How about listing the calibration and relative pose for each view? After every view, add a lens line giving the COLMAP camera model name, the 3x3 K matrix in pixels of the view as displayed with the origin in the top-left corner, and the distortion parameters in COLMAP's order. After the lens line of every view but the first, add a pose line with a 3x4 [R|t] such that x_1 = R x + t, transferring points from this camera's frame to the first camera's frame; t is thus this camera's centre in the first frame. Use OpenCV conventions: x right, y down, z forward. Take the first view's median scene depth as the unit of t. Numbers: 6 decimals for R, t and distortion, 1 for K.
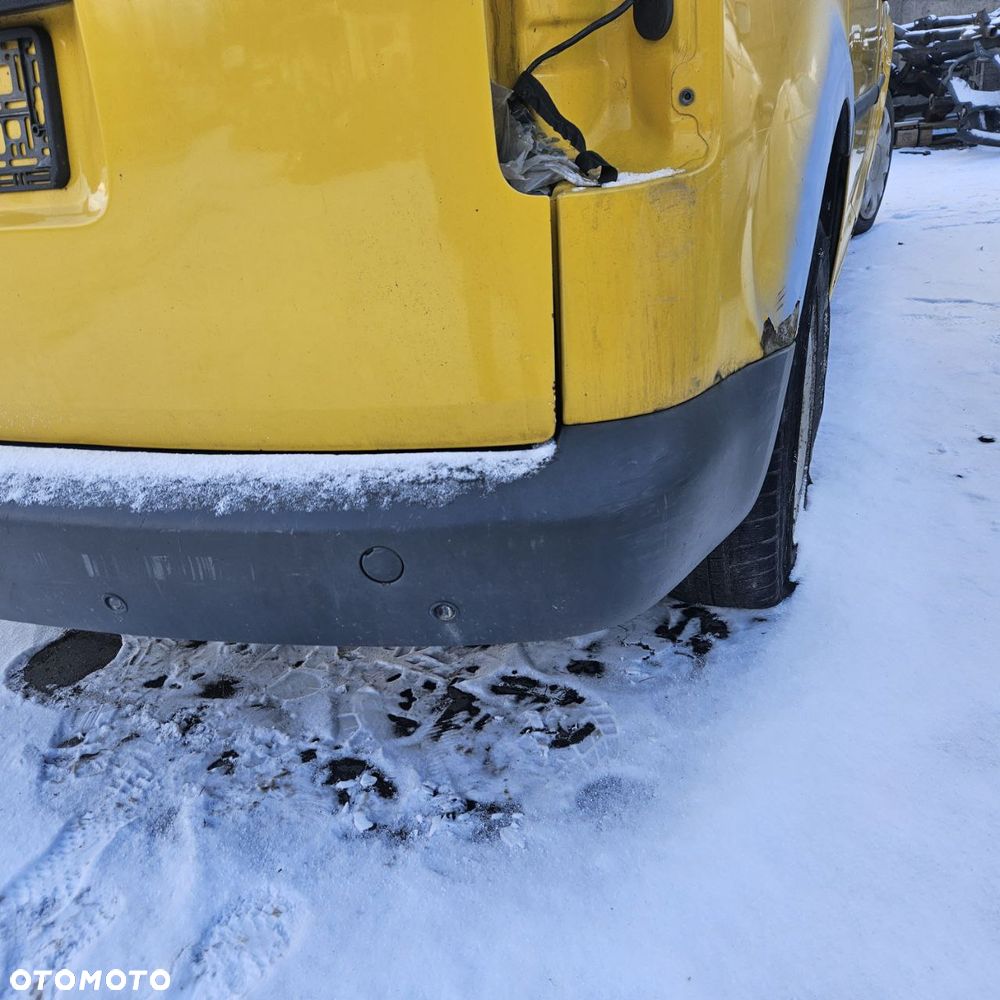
lens RADIAL K [[849.5, 0, 500.6], [0, 849.5, 493.8], [0, 0, 1]] dist [0.063409, -0.033678]
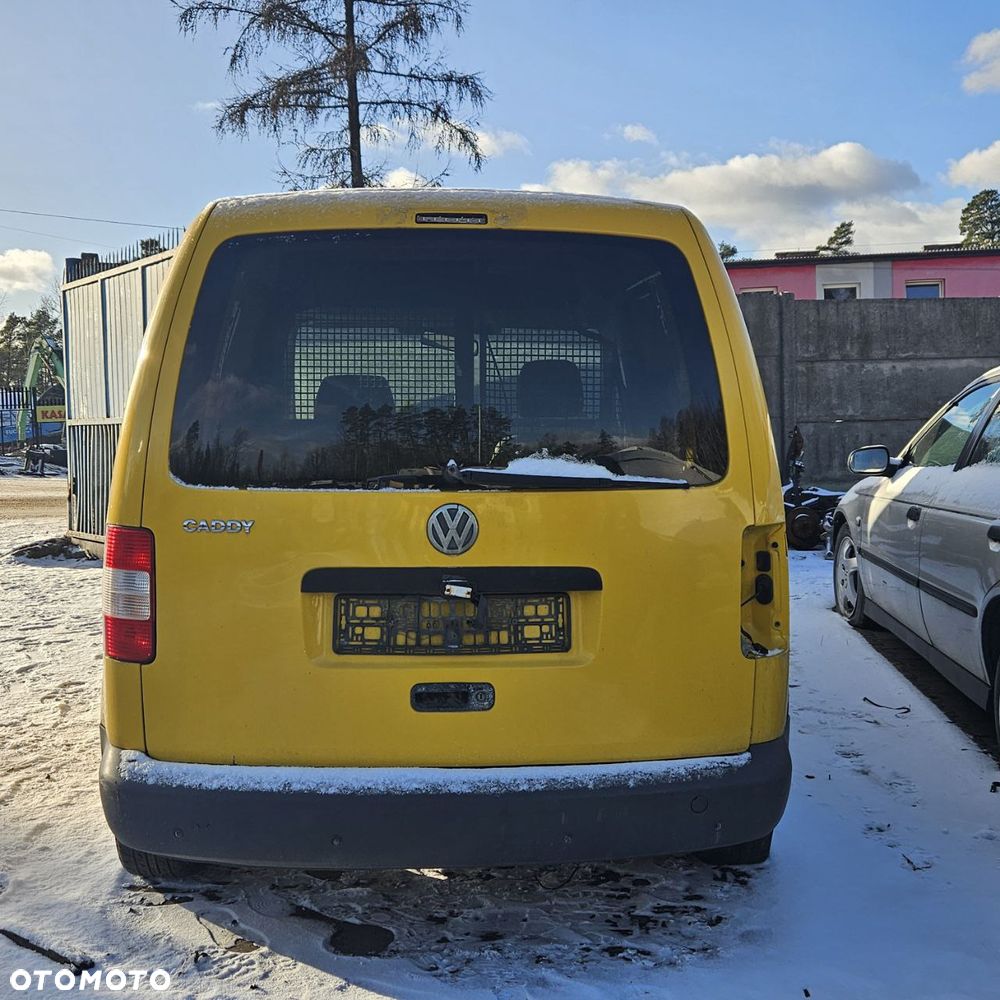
lens RADIAL K [[1228.0, 0, 507.2], [0, 1228.0, 499.7], [0, 0, 1]] dist [0.055776, 0.000000]
pose [[0.901059, 0.061841, 0.429264, -1.700463], [0.098327, 0.934878, -0.341079, 0.323868], [-0.422402, 0.349541, 0.836300, -1.555144]]
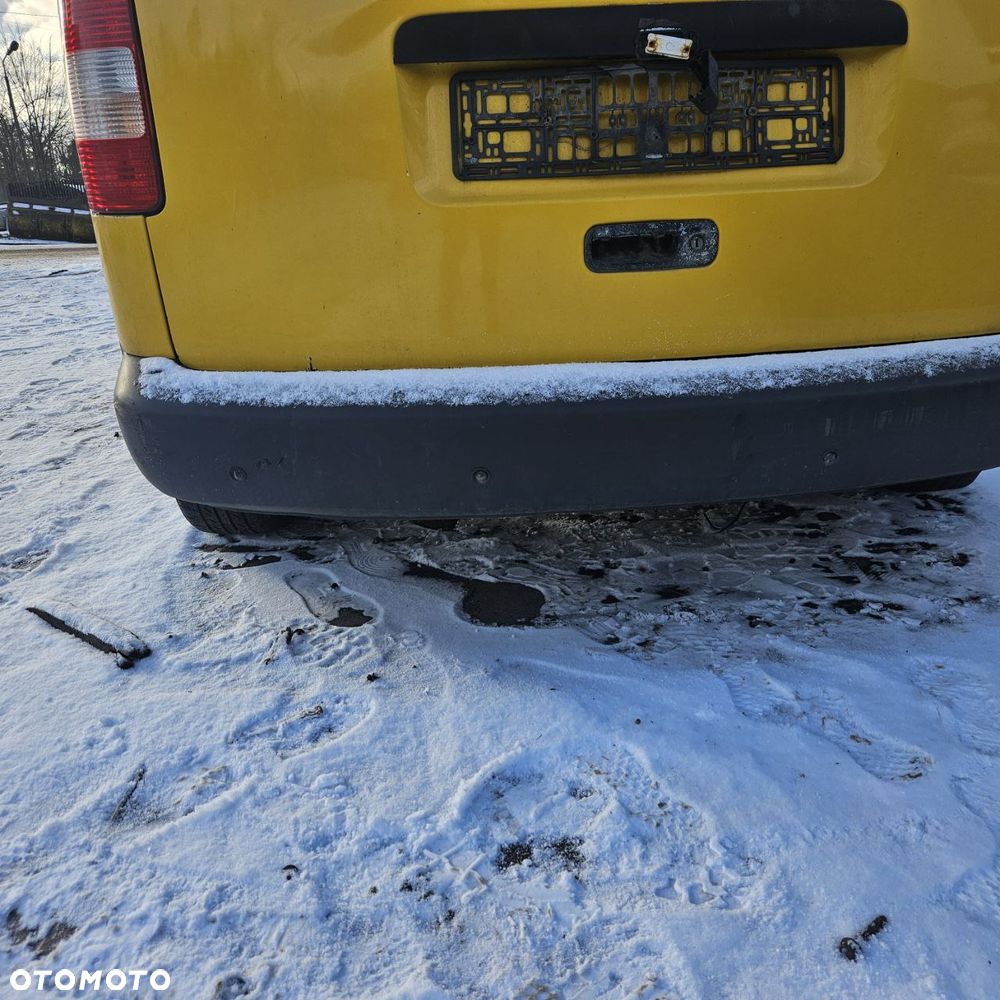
lens RADIAL K [[849.5, 0, 500.9], [0, 849.5, 484.8], [0, 0, 1]] dist [0.063409, -0.033678]
pose [[0.898818, -0.089050, 0.429182, -1.336270], [0.141324, 0.985731, -0.091442, 0.194754], [-0.414915, 0.142843, 0.898578, -0.015652]]
